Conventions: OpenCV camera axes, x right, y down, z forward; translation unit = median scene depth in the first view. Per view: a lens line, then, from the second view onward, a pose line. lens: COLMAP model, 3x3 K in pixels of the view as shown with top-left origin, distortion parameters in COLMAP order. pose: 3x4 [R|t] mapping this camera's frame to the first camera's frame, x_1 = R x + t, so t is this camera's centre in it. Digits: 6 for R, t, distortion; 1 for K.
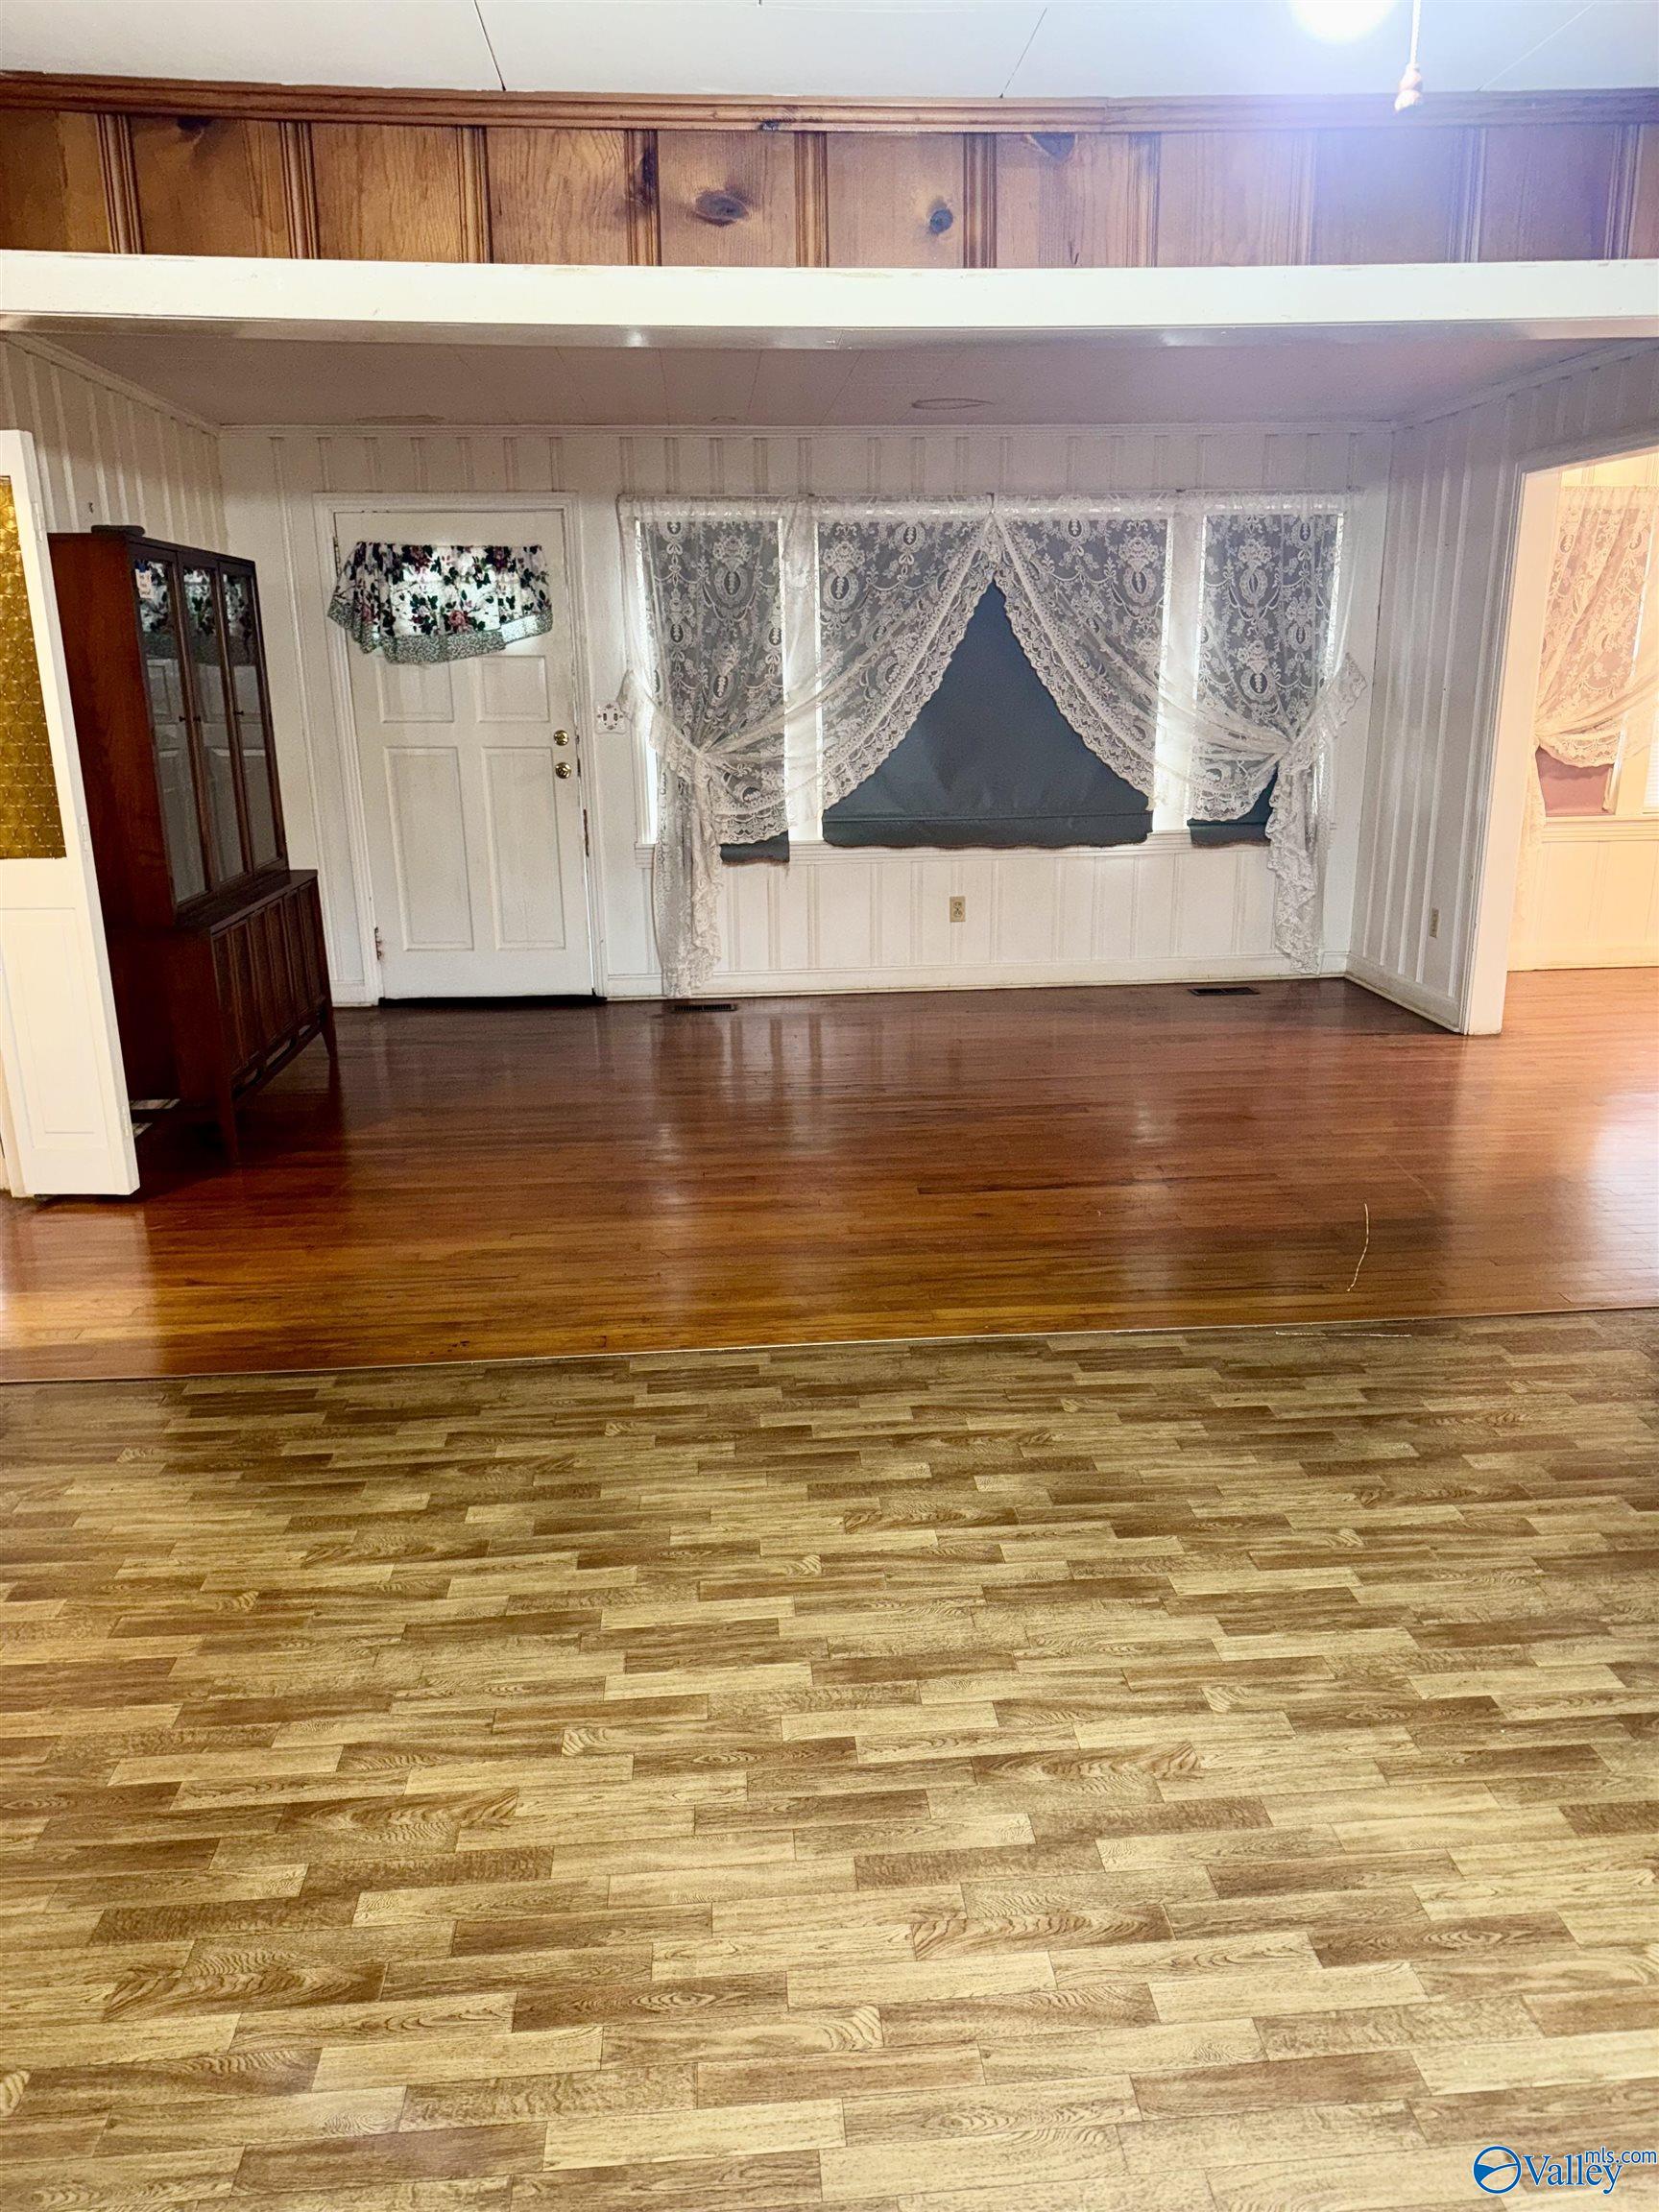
lens RADIAL K [[1567.6, 0, 824.4], [0, 1567.6, 1207.9], [0, 0, 1]] dist [0.069080, -0.080592]
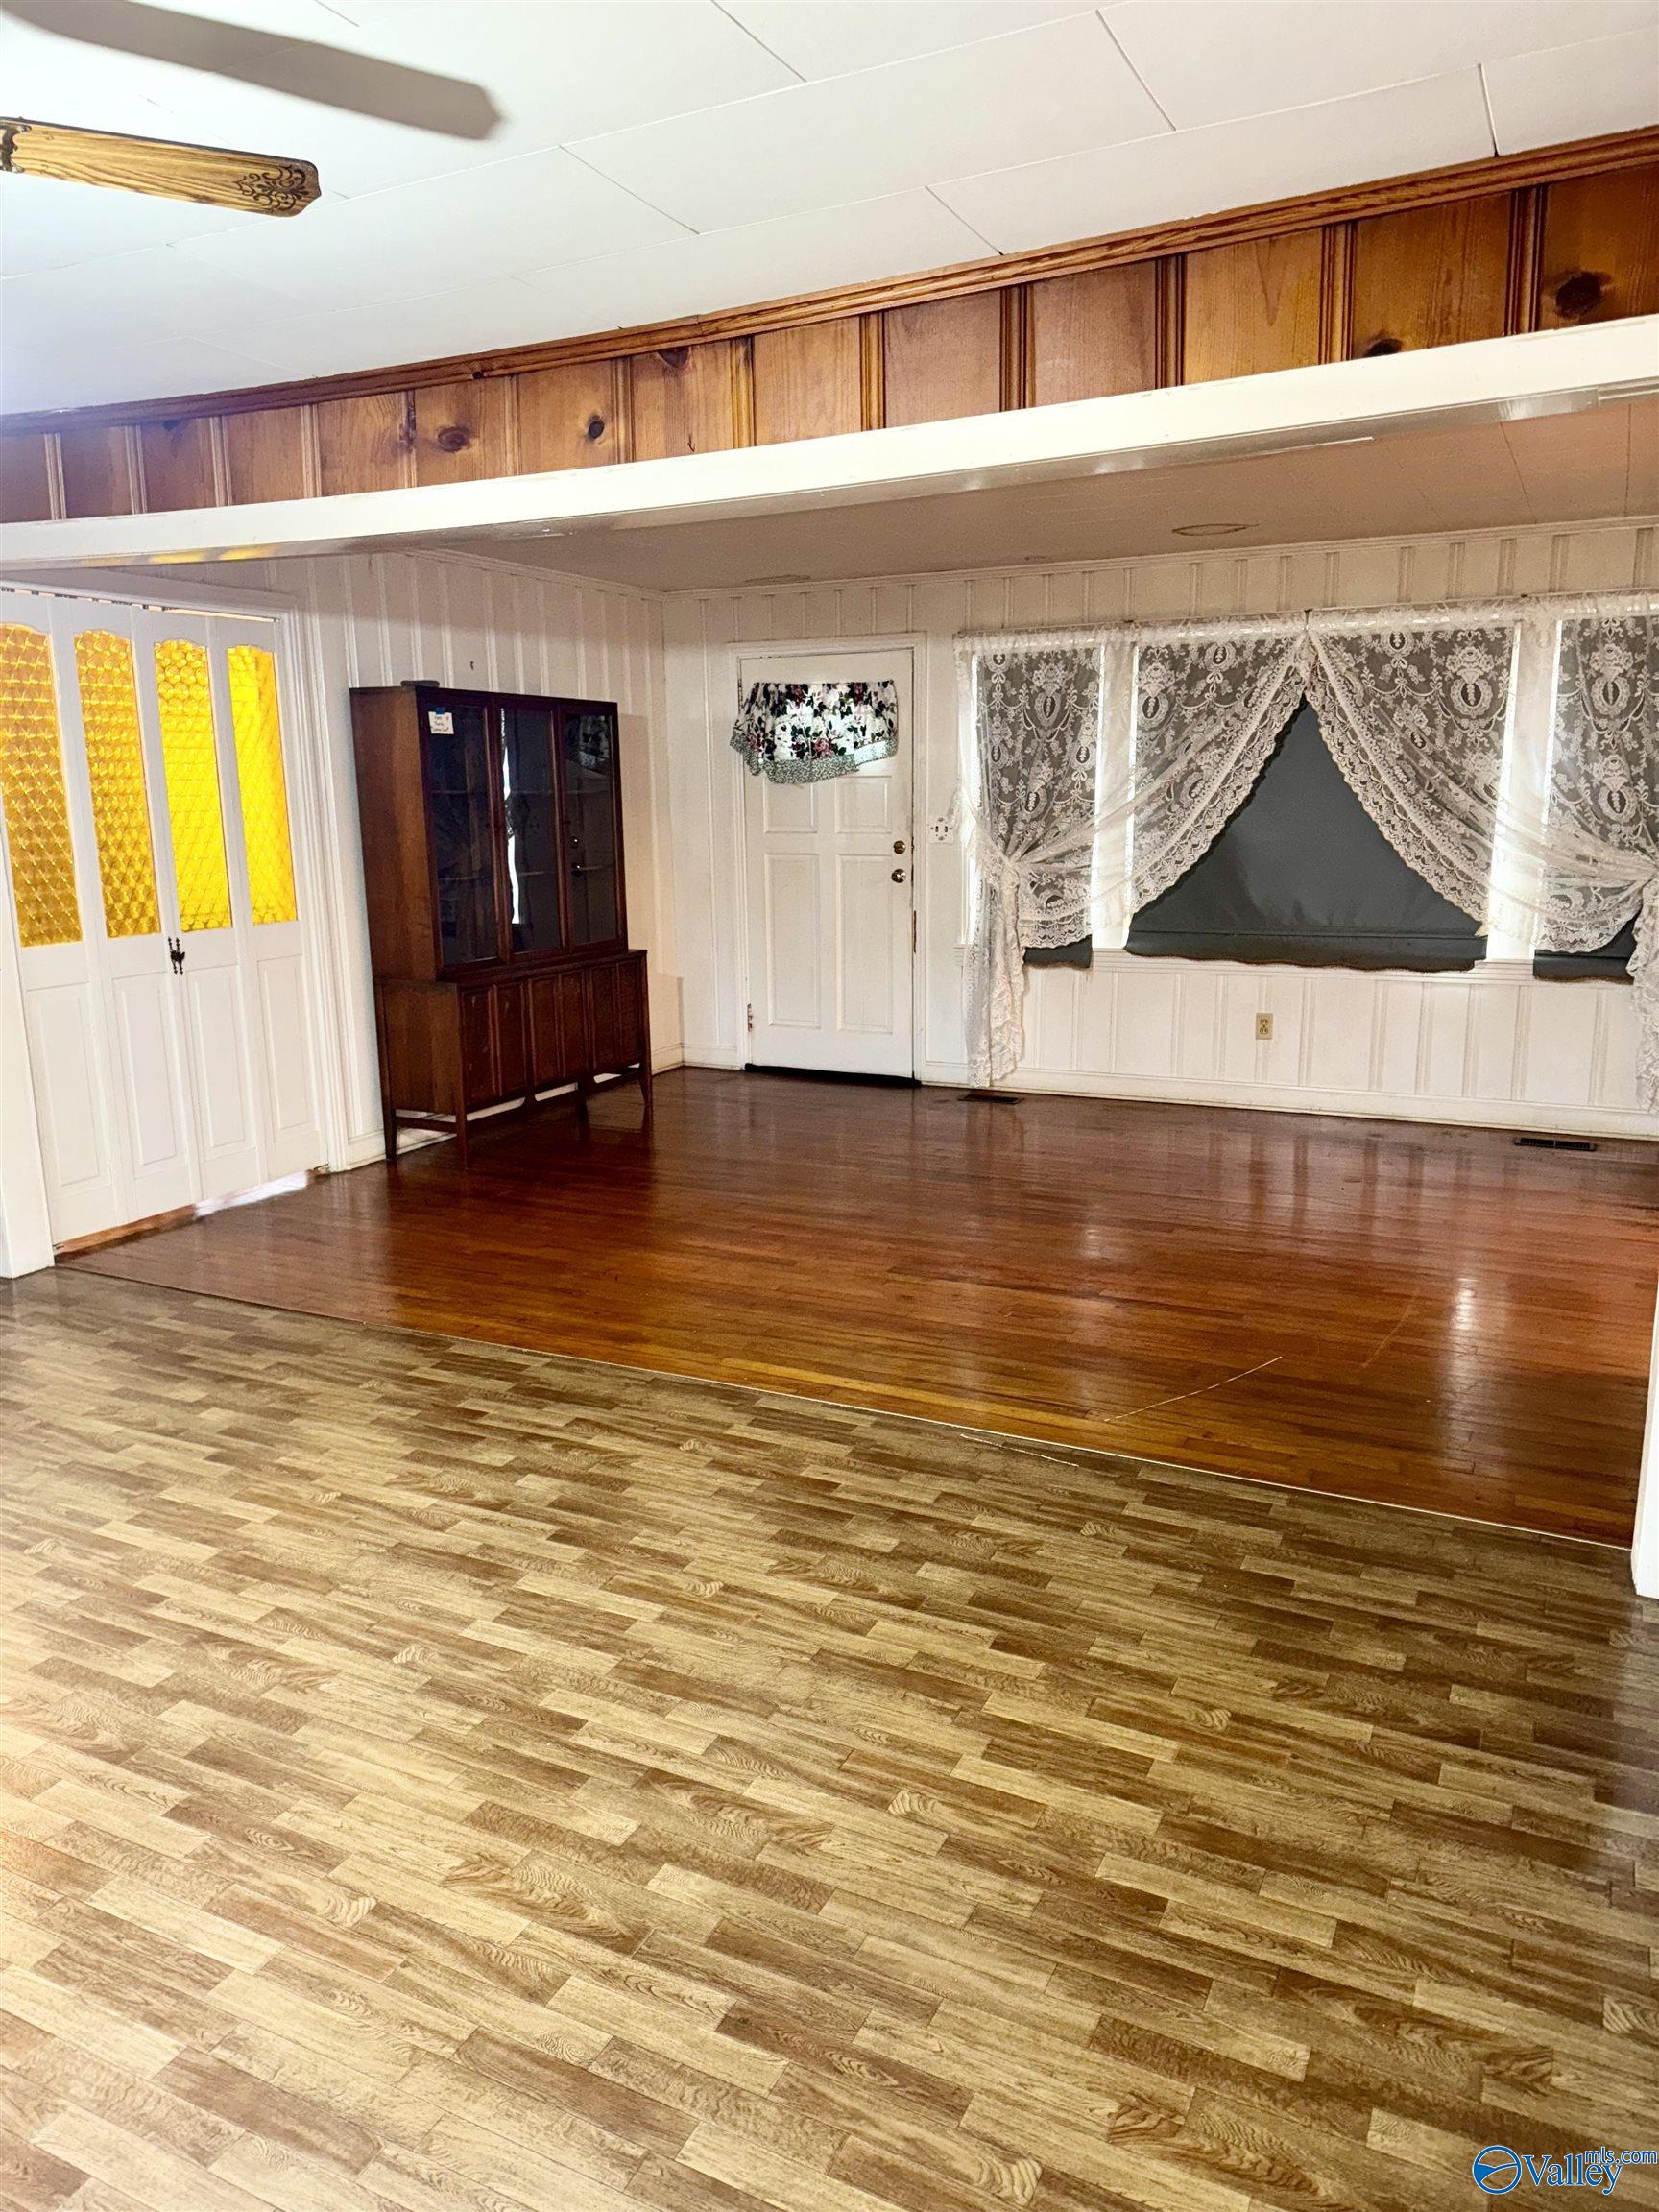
lens RADIAL K [[1567.6, 0, 758.8], [0, 1567.6, 1167.3], [0, 0, 1]] dist [0.069080, -0.080592]
pose [[0.848804, 0.126743, -0.513292, 0.355333], [-0.172979, 0.983983, -0.043078, -0.011802], [0.499610, 0.125354, 0.857132, 0.033936]]
